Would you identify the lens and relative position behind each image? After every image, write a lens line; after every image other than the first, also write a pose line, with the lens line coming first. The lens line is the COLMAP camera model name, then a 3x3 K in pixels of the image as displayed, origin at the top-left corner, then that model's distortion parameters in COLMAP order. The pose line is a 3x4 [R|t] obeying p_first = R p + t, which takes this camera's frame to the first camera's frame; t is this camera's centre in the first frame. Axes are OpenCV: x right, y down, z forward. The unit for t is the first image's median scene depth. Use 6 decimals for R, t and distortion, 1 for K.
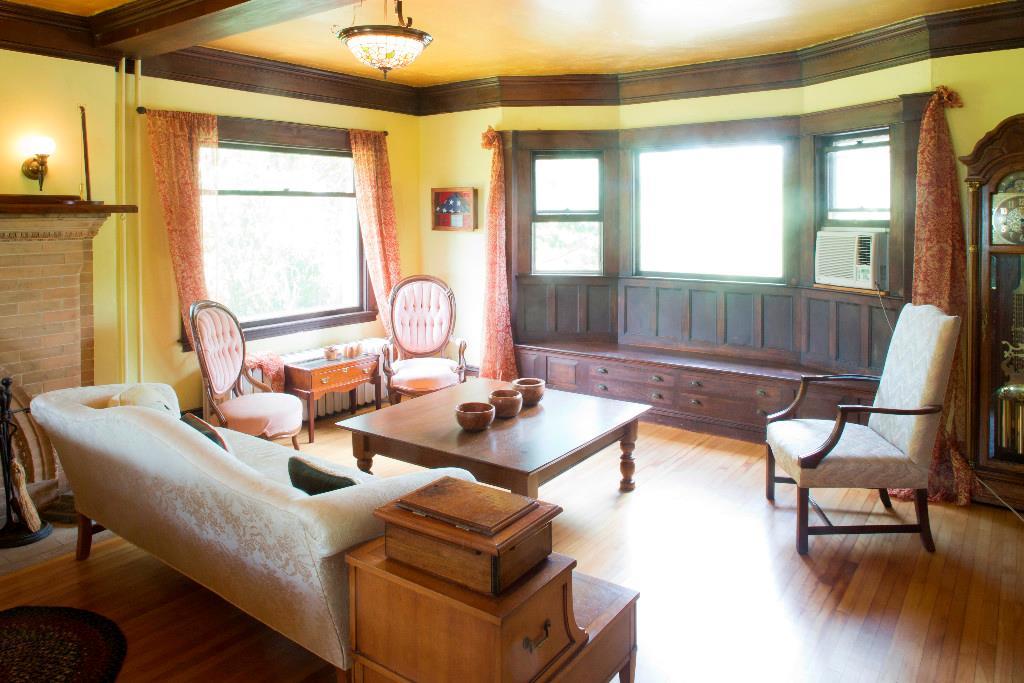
lens RADIAL K [[724.3, 0, 512.9], [0, 724.3, 341.7], [0, 0, 1]] dist [-0.024431, 0.010973]
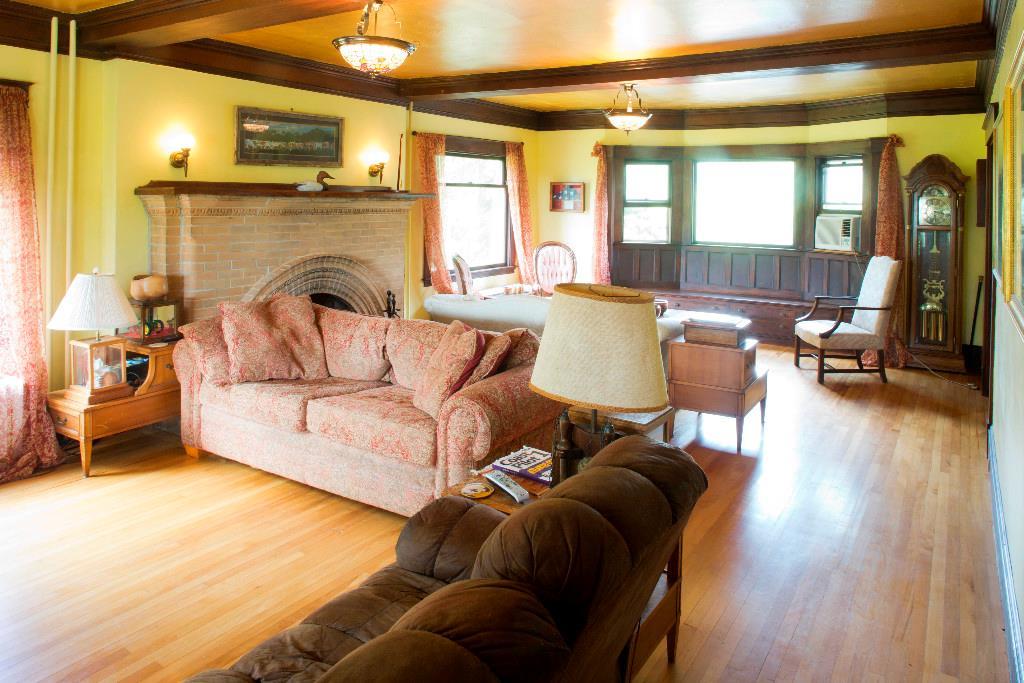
lens RADIAL K [[724.3, 0, 511.0], [0, 724.3, 339.5], [0, 0, 1]] dist [-0.024431, 0.010973]
pose [[0.997957, 0.004981, 0.063700, -0.368557], [-0.006322, 0.999762, 0.020871, 0.095381], [-0.063580, -0.021231, 0.997751, -0.584475]]
